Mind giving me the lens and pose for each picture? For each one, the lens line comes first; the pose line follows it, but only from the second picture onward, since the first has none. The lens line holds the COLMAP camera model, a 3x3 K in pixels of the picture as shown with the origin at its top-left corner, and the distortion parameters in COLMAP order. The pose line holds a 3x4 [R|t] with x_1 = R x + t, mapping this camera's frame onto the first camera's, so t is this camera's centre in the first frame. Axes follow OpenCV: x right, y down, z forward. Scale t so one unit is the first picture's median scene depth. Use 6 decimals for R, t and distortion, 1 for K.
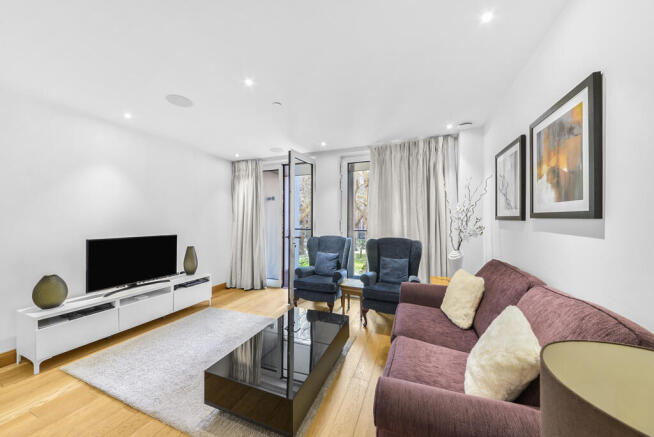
lens RADIAL K [[230.6, 0, 325.2], [0, 230.6, 220.1], [0, 0, 1]] dist [-0.000310, -0.000057]
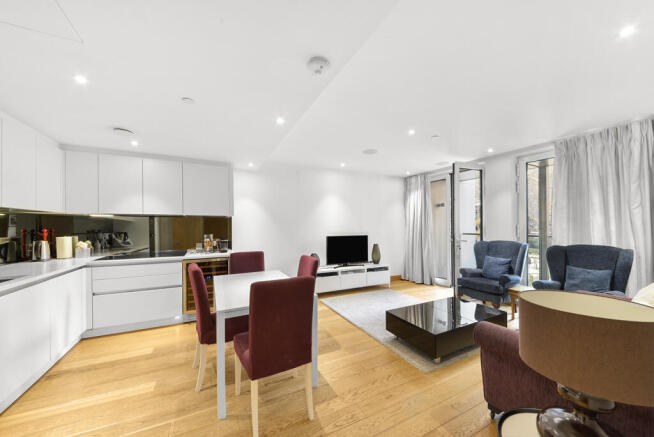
lens RADIAL K [[230.6, 0, 325.2], [0, 230.6, 220.1], [0, 0, 1]] dist [-0.000310, -0.000057]
pose [[0.743464, -0.020333, -0.668466, 0.129700], [0.004566, 0.999669, -0.025329, 0.002039], [0.668760, 0.015779, 0.743311, -0.253905]]
